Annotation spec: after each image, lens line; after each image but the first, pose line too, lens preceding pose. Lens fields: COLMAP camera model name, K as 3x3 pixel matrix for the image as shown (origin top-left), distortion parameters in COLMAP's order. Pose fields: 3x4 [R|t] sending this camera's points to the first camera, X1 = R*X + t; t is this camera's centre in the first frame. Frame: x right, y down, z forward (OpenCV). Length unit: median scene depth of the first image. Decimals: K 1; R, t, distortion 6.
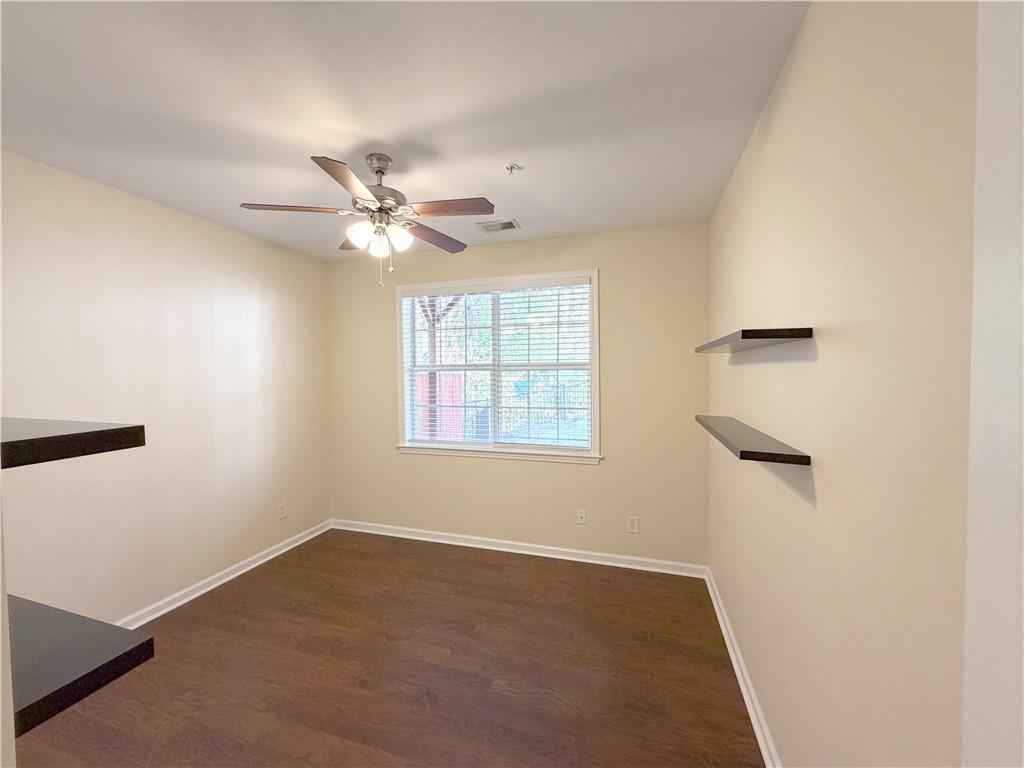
lens RADIAL K [[407.3, 0, 508.7], [0, 407.3, 384.0], [0, 0, 1]] dist [0.000773, 0.000015]
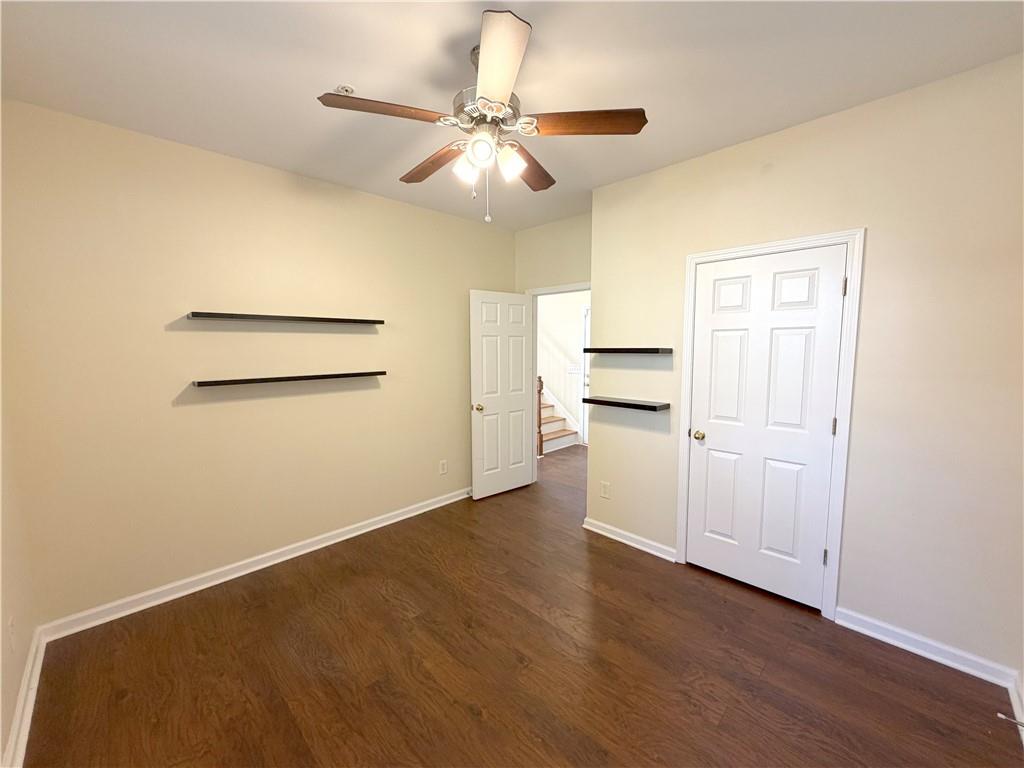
lens RADIAL K [[407.3, 0, 508.7], [0, 407.3, 384.0], [0, 0, 1]] dist [0.000773, 0.000015]
pose [[-0.886737, -0.029823, 0.461311, -0.737588], [0.027233, 0.992814, 0.116532, -0.015466], [-0.461471, 0.115896, -0.879552, 1.742386]]
